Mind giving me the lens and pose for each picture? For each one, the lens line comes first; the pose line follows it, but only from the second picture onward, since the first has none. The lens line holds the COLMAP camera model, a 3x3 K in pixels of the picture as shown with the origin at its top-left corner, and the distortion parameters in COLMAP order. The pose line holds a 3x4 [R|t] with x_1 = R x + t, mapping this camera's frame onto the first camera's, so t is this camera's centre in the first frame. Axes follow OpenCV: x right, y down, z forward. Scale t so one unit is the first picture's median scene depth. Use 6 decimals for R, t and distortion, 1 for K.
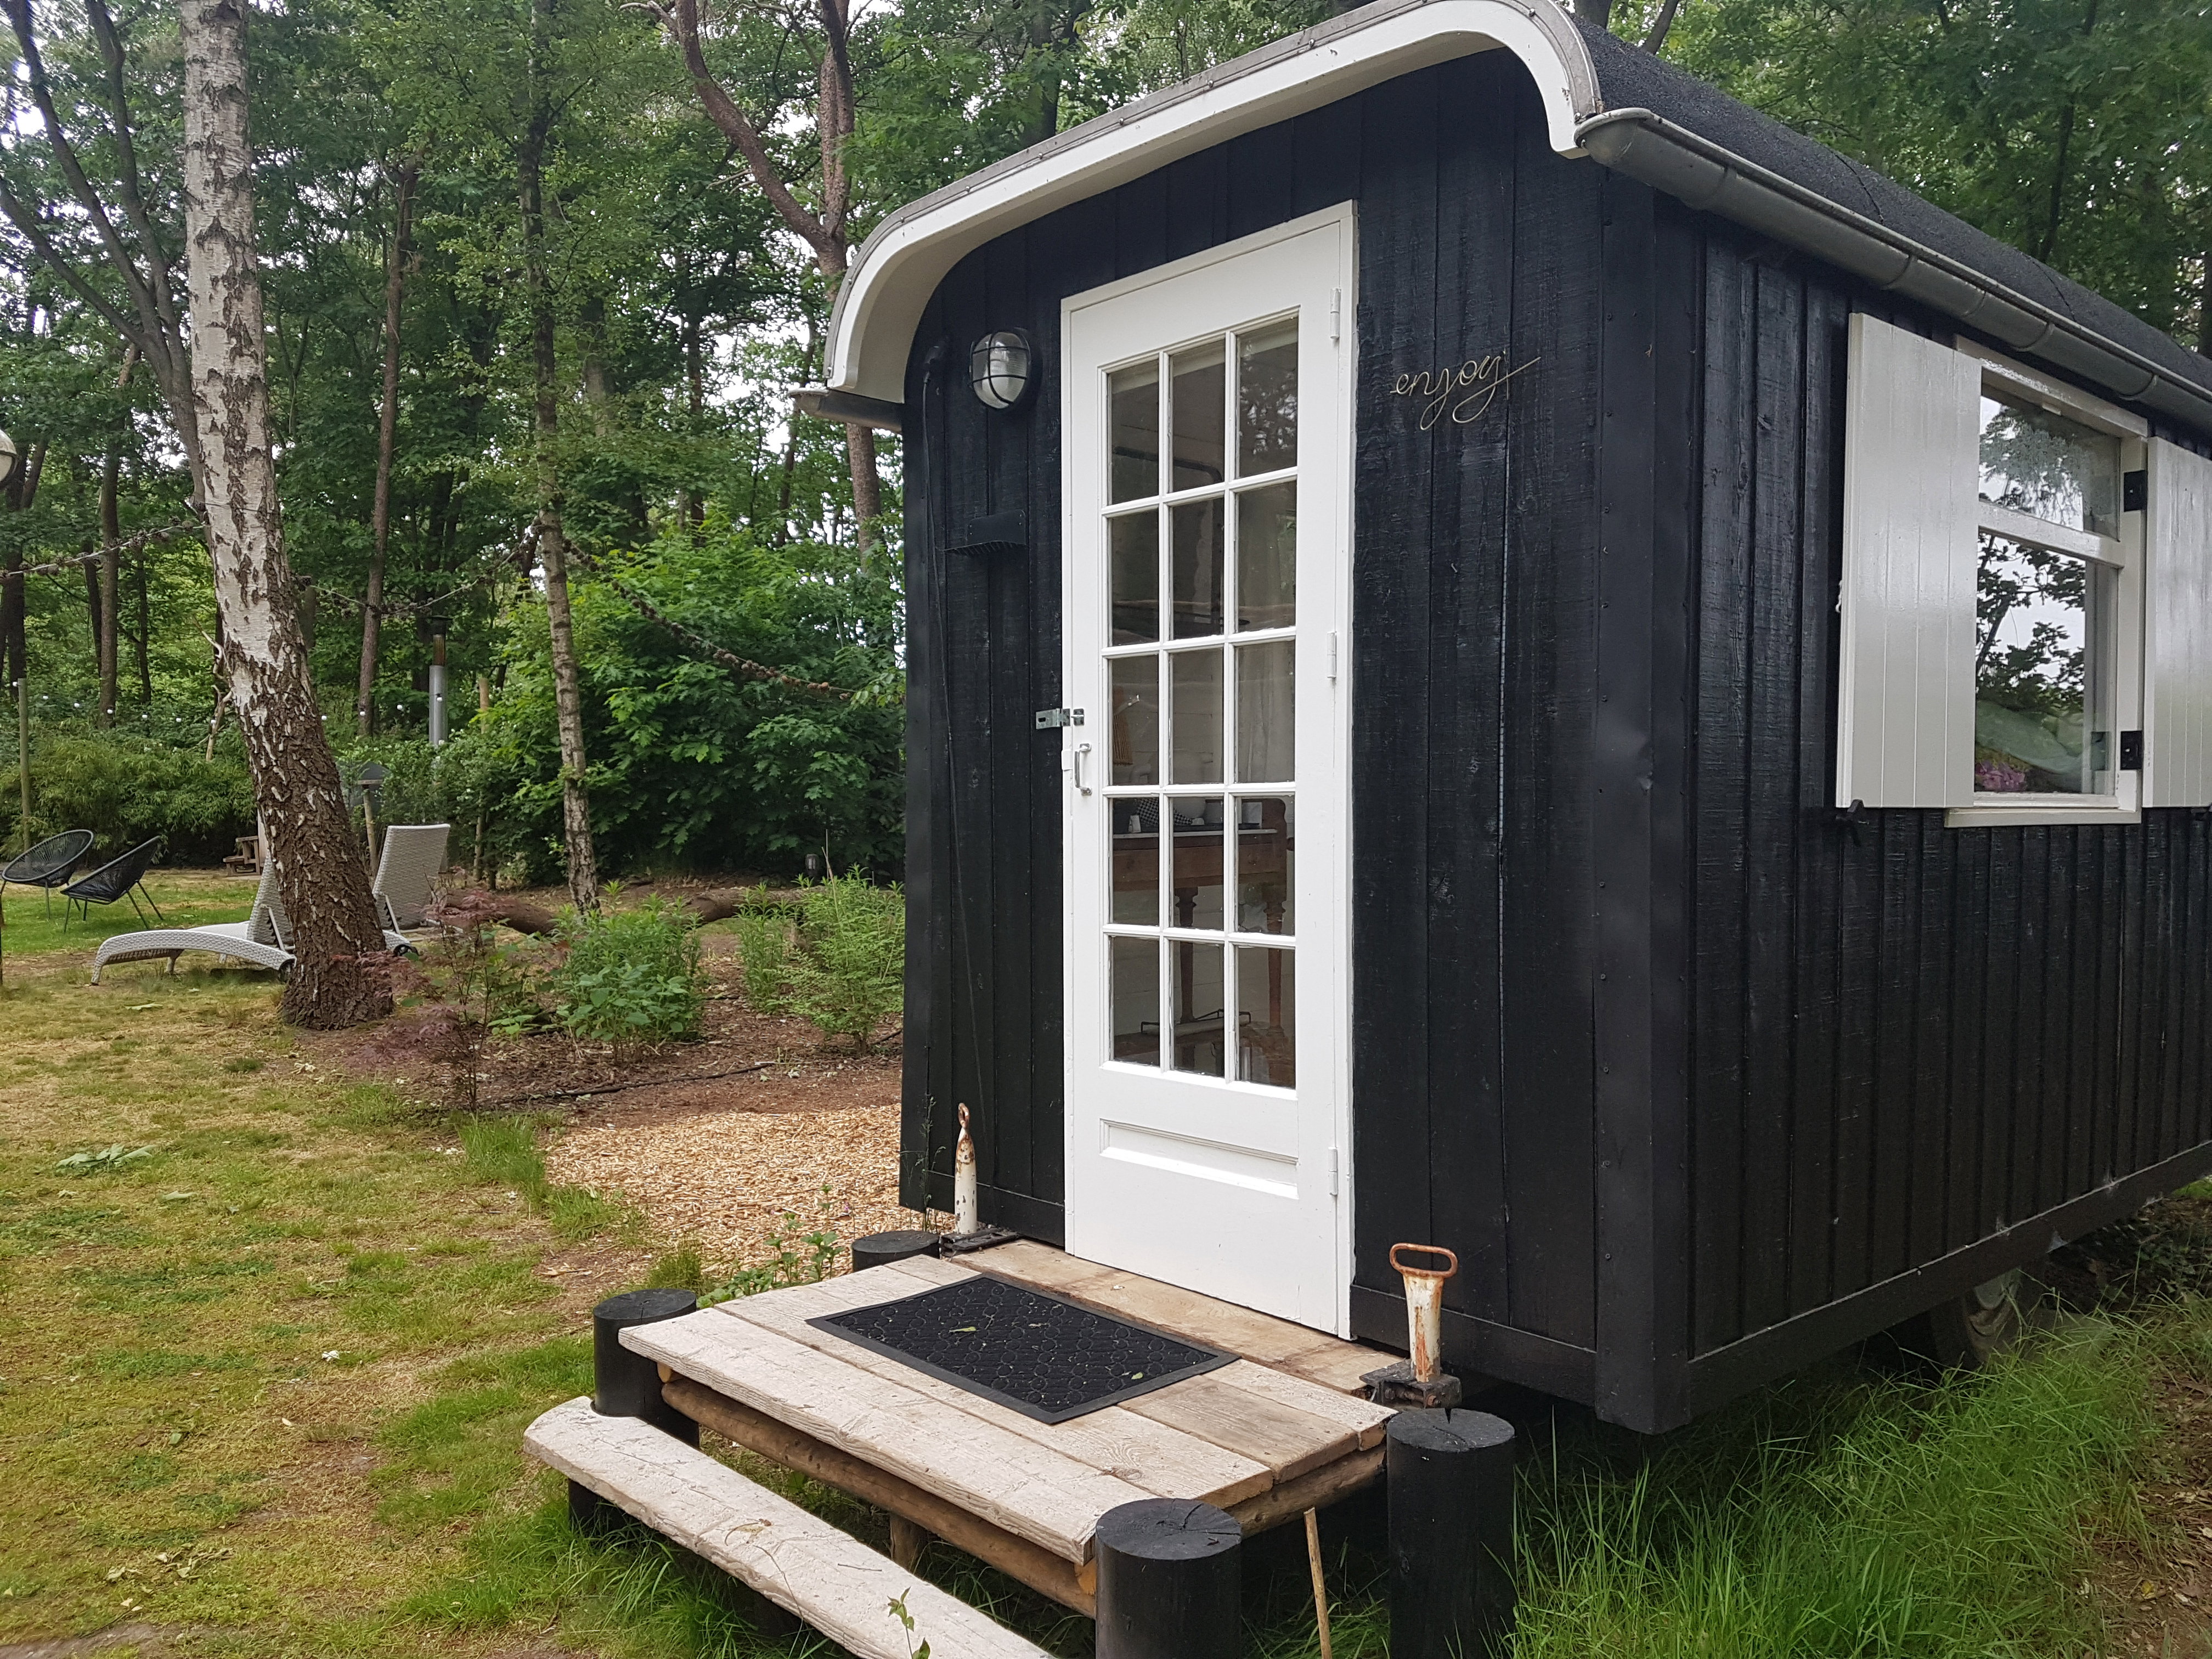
lens RADIAL K [[1678.9, 0, 1112.0], [0, 1678.9, 878.4], [0, 0, 1]] dist [0.087027, -0.088537]
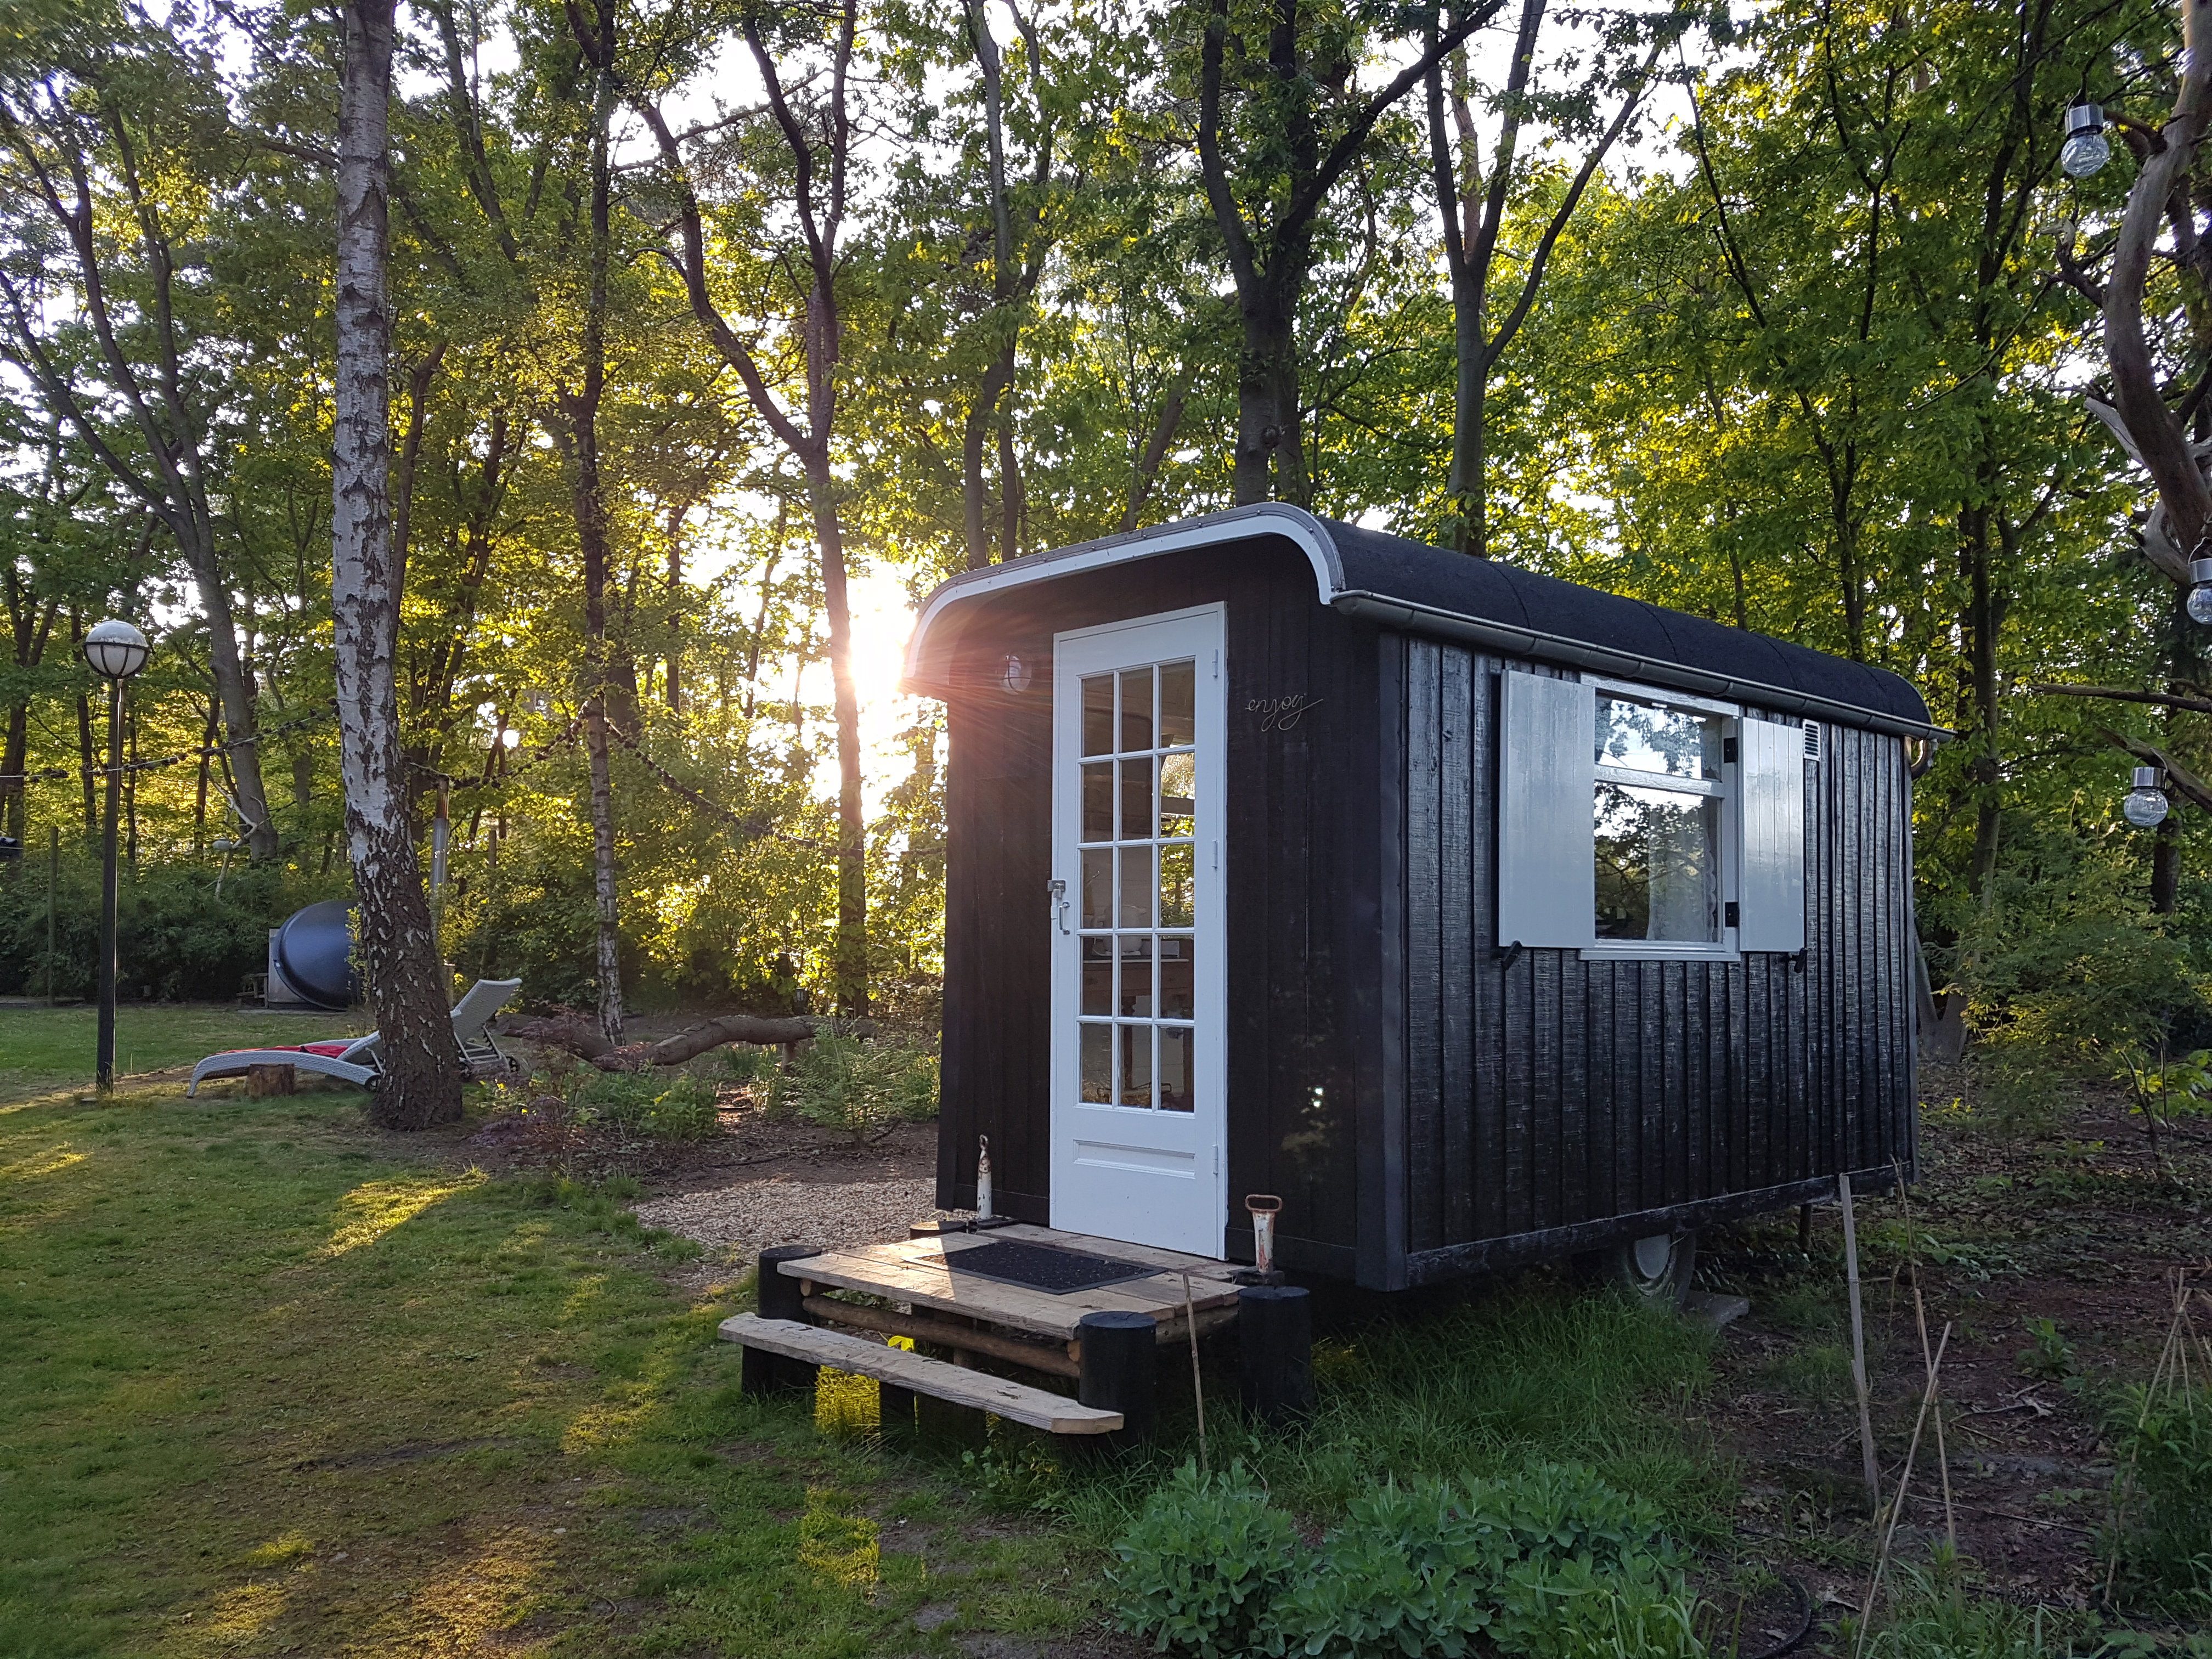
lens RADIAL K [[1689.2, 0, 1116.2], [0, 1689.2, 879.9], [0, 0, 1]] dist [0.260472, -0.444112]
pose [[0.999241, 0.009871, 0.037684, -0.030959], [-0.006600, 0.996277, -0.085952, 0.038434], [-0.038392, 0.085638, 0.995586, -0.643097]]
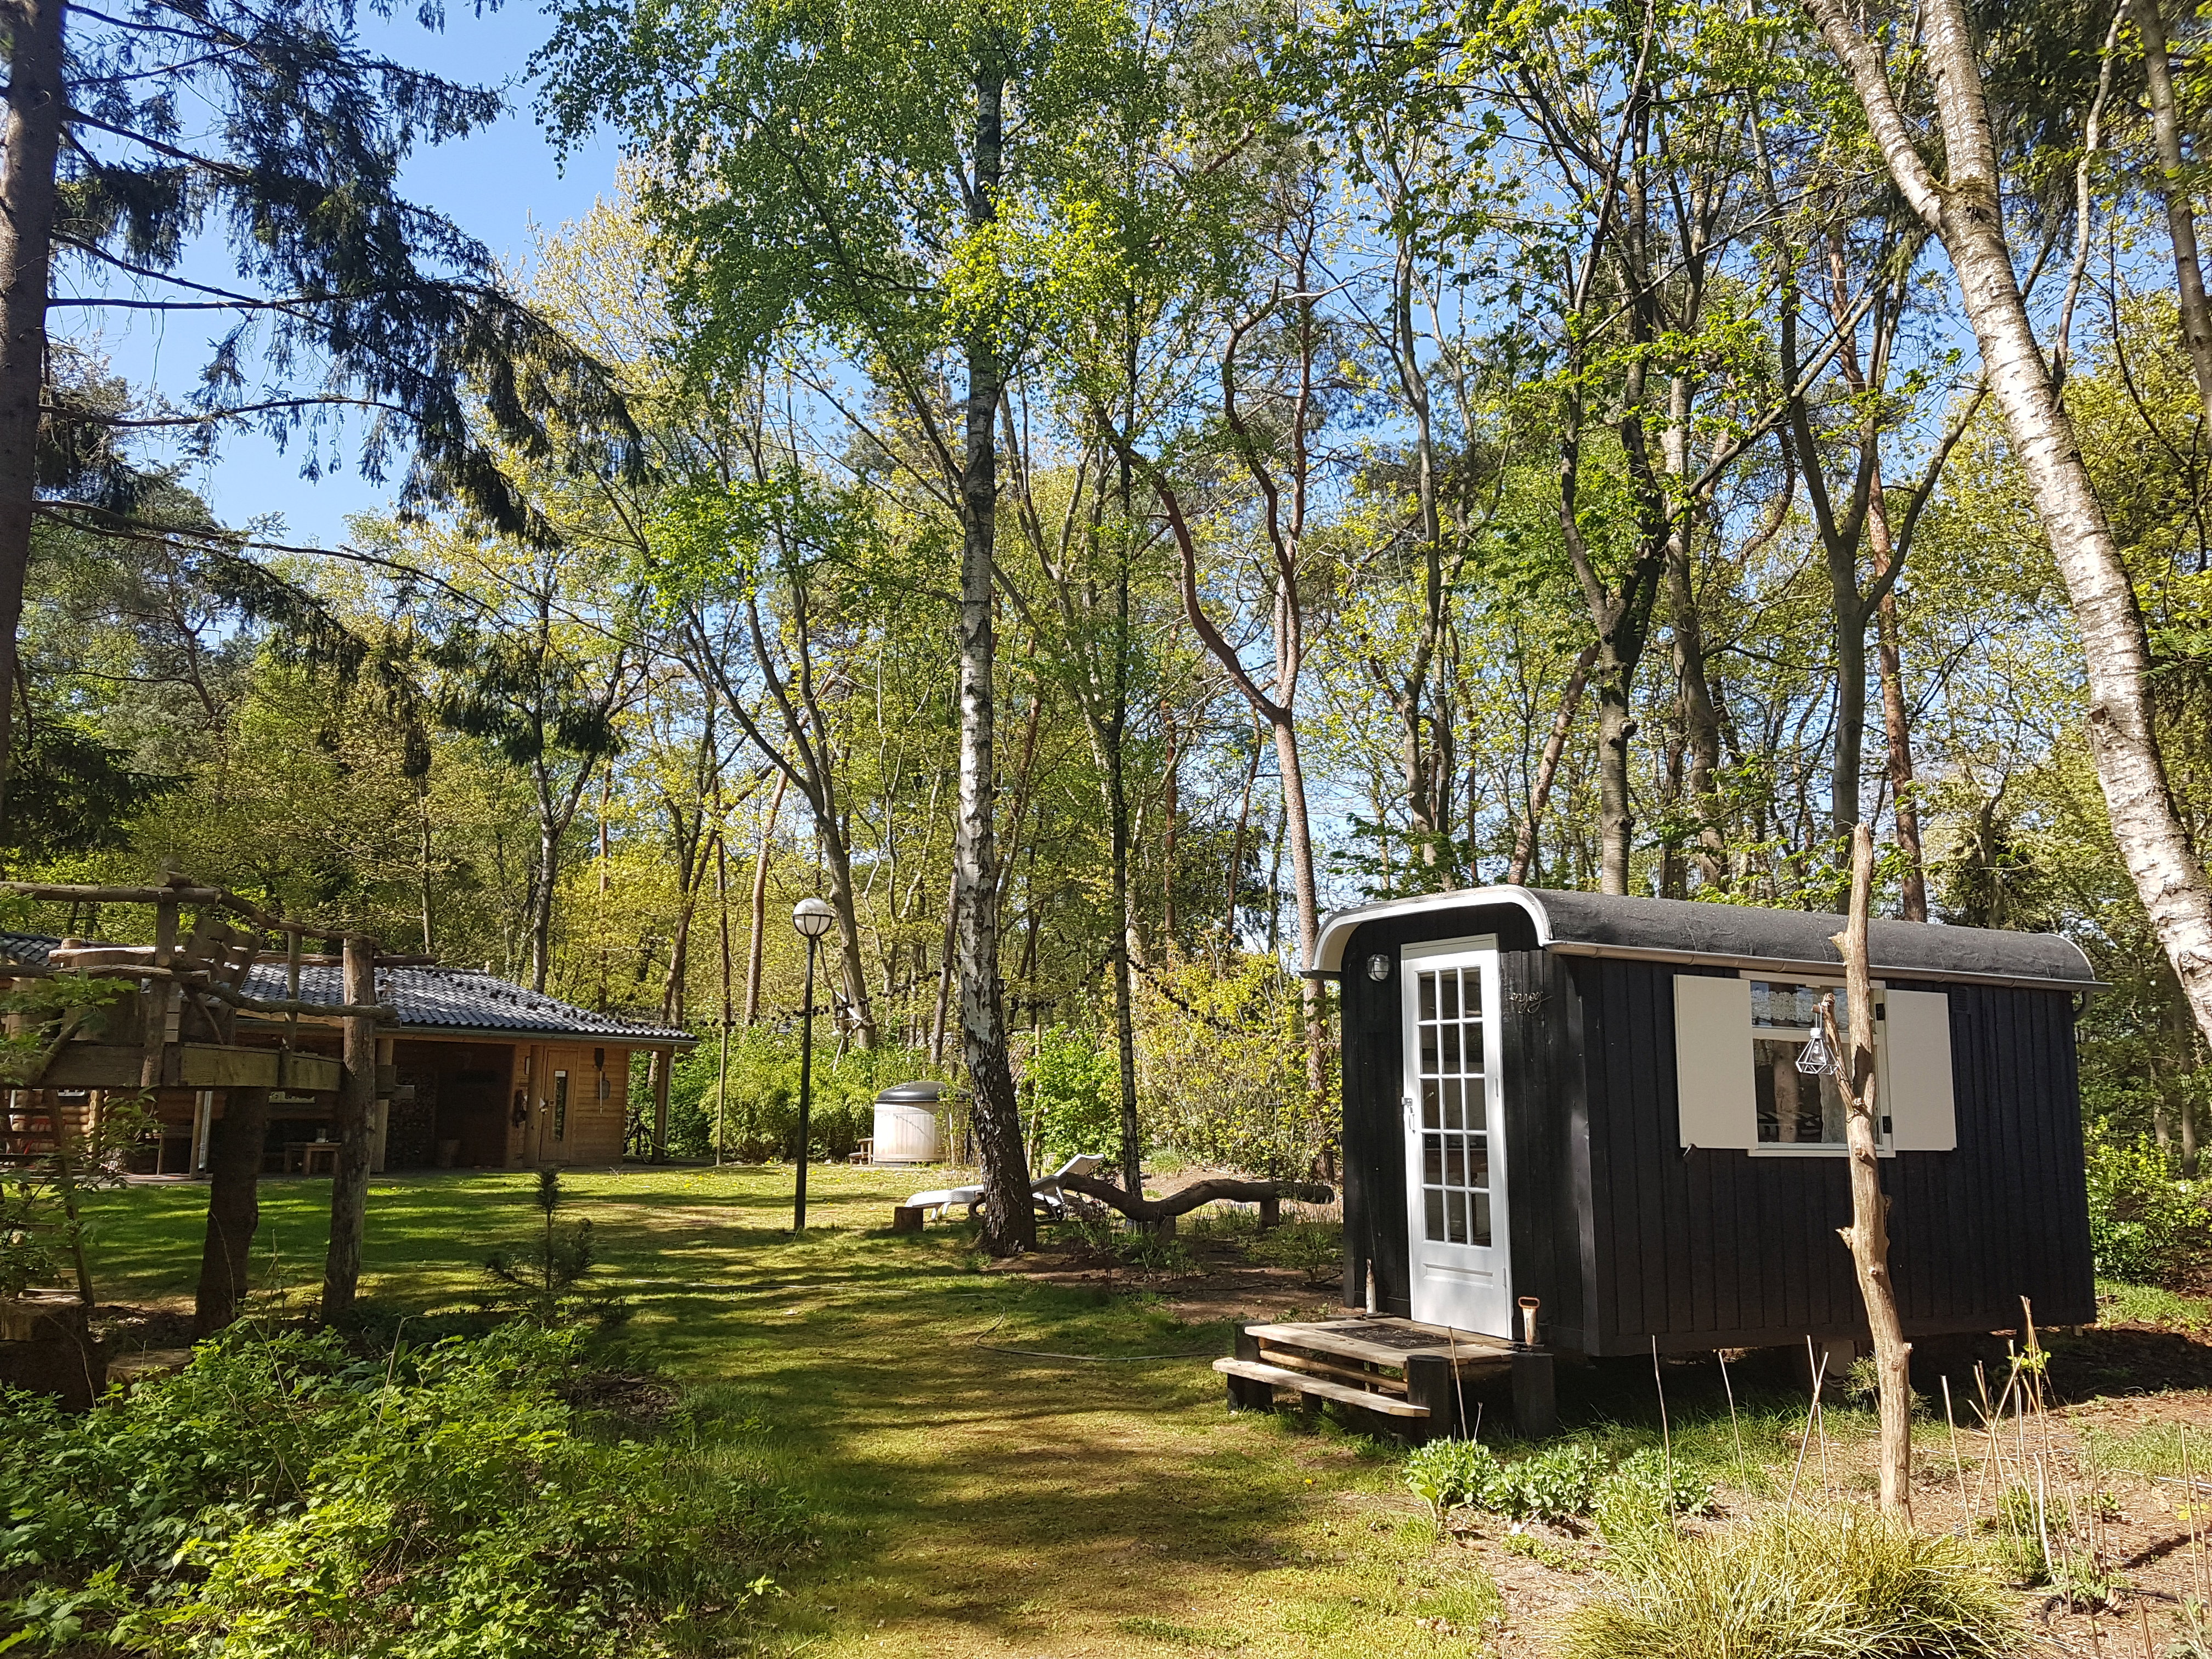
lens RADIAL K [[1671.1, 0, 1106.0], [0, 1671.1, 829.5], [0, 0, 1]] dist [0.242683, -0.428557]
pose [[0.970111, -0.026829, -0.241175, 0.173689], [-0.023579, 0.978744, -0.203726, 0.038996], [0.241515, 0.203323, 0.948857, -1.759212]]
